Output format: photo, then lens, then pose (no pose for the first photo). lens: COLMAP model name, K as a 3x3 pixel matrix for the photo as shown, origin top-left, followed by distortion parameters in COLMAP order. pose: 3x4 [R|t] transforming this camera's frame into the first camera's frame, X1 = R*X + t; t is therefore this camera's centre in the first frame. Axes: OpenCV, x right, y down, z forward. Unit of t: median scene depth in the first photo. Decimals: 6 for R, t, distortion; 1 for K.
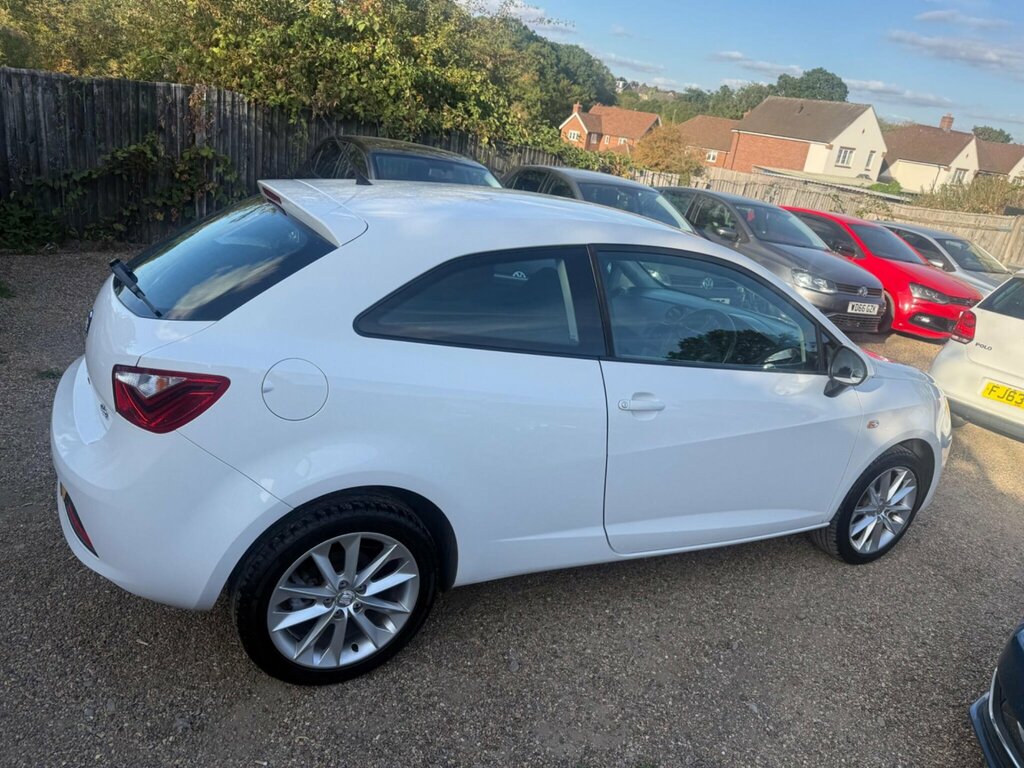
lens RADIAL K [[724.6, 0, 510.8], [0, 724.6, 386.5], [0, 0, 1]] dist [0.003822, -0.006350]
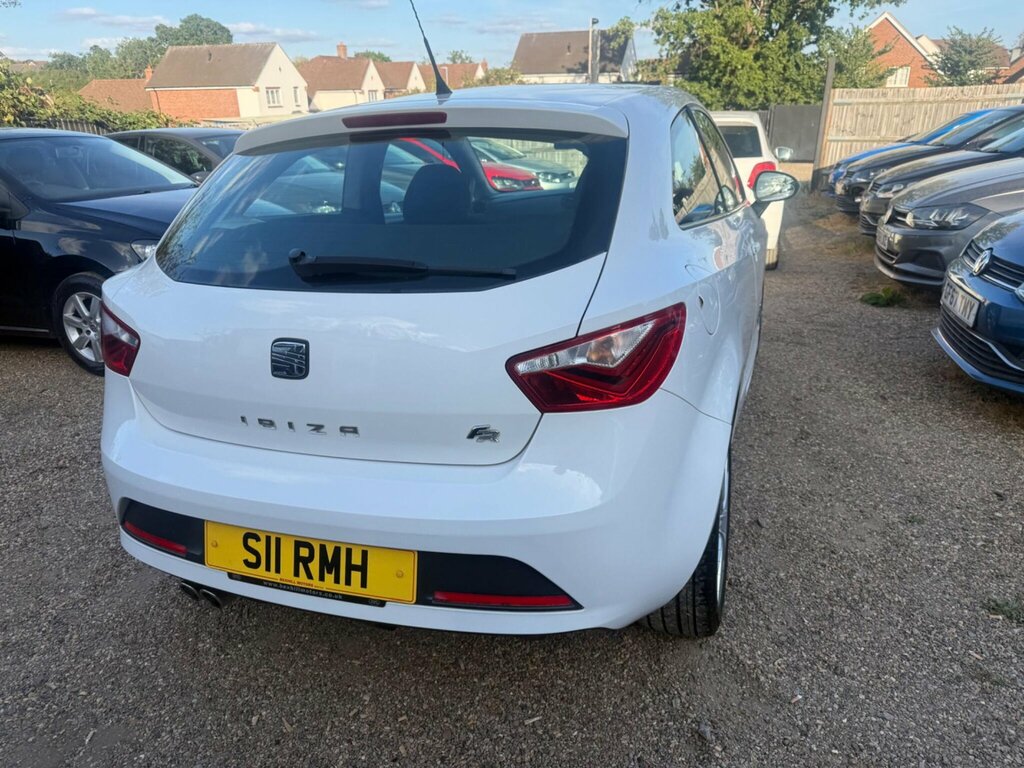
lens RADIAL K [[732.1, 0, 504.6], [0, 732.1, 386.0], [0, 0, 1]] dist [0.004910, -0.010236]
pose [[0.731323, -0.386211, 0.562145, -0.523920], [0.355141, 0.919305, 0.169570, -0.068609], [-0.582272, 0.075630, 0.809468, 0.235592]]
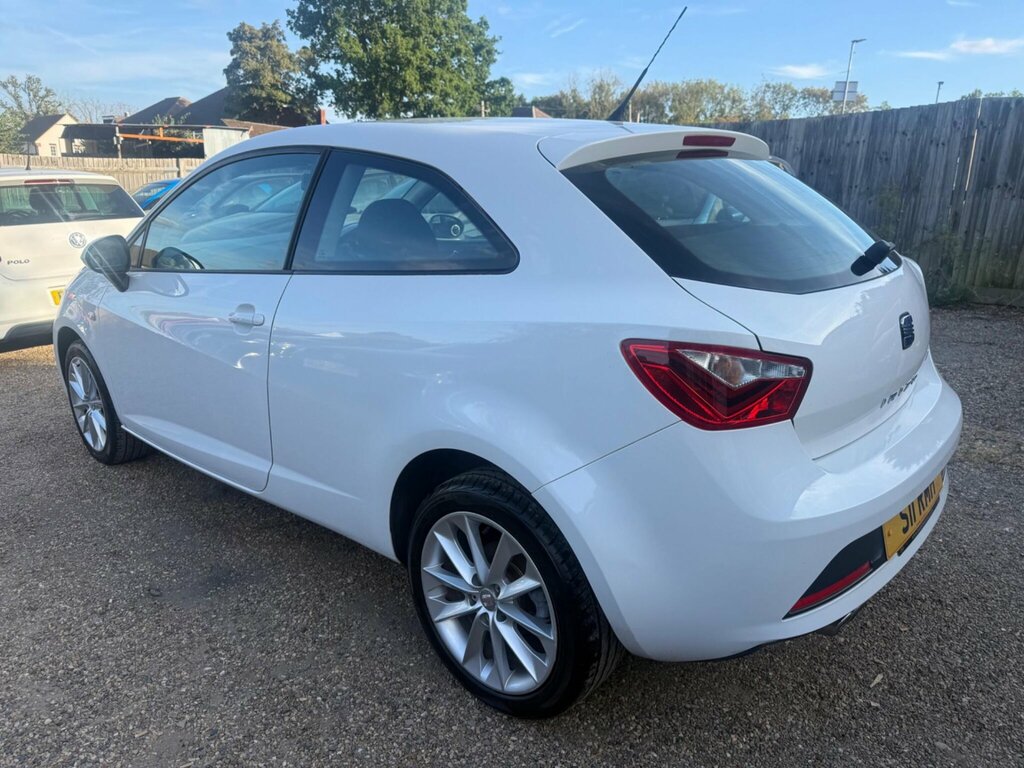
lens RADIAL K [[727.6, 0, 510.8], [0, 727.6, 394.5], [0, 0, 1]] dist [-0.003355, -0.003036]
pose [[-0.343143, -0.402968, 0.848452, -0.713089], [0.263955, 0.825527, 0.498832, -0.333973], [-0.901433, 0.395124, -0.176908, 0.986409]]
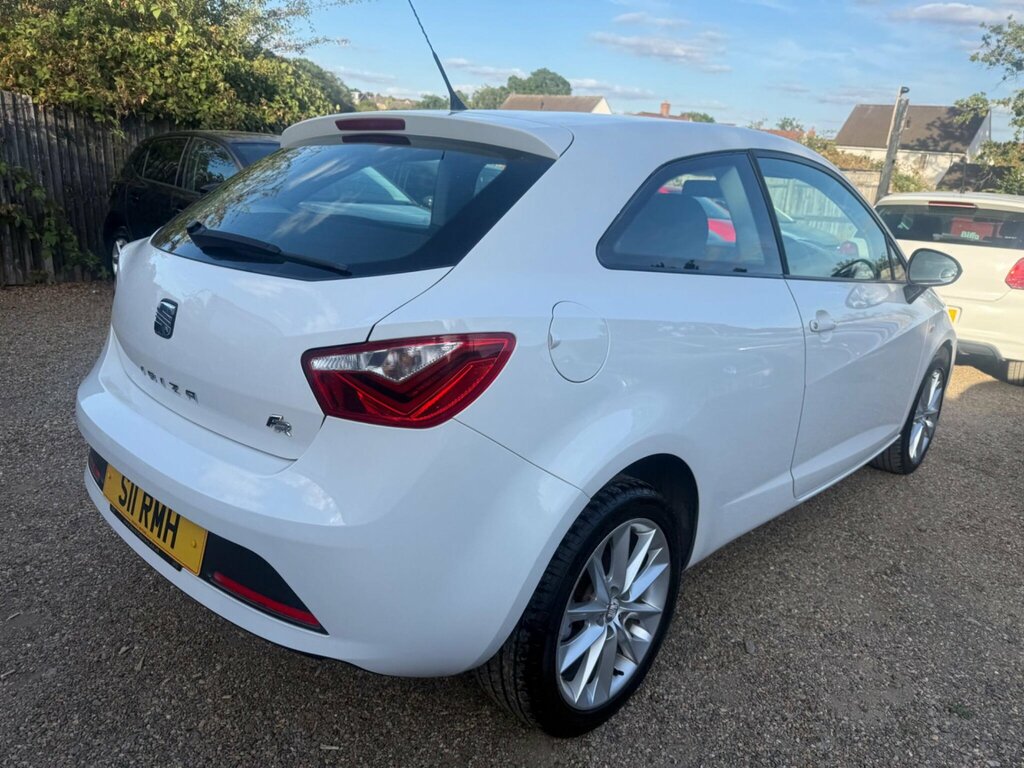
lens RADIAL K [[730.3, 0, 498.1], [0, 730.3, 386.5], [0, 0, 1]] dist [-0.005008, -0.000967]
pose [[0.947716, -0.168141, 0.271225, -0.308683], [0.172113, 0.985034, 0.009256, 0.016226], [-0.268722, 0.037910, 0.962471, 0.160422]]
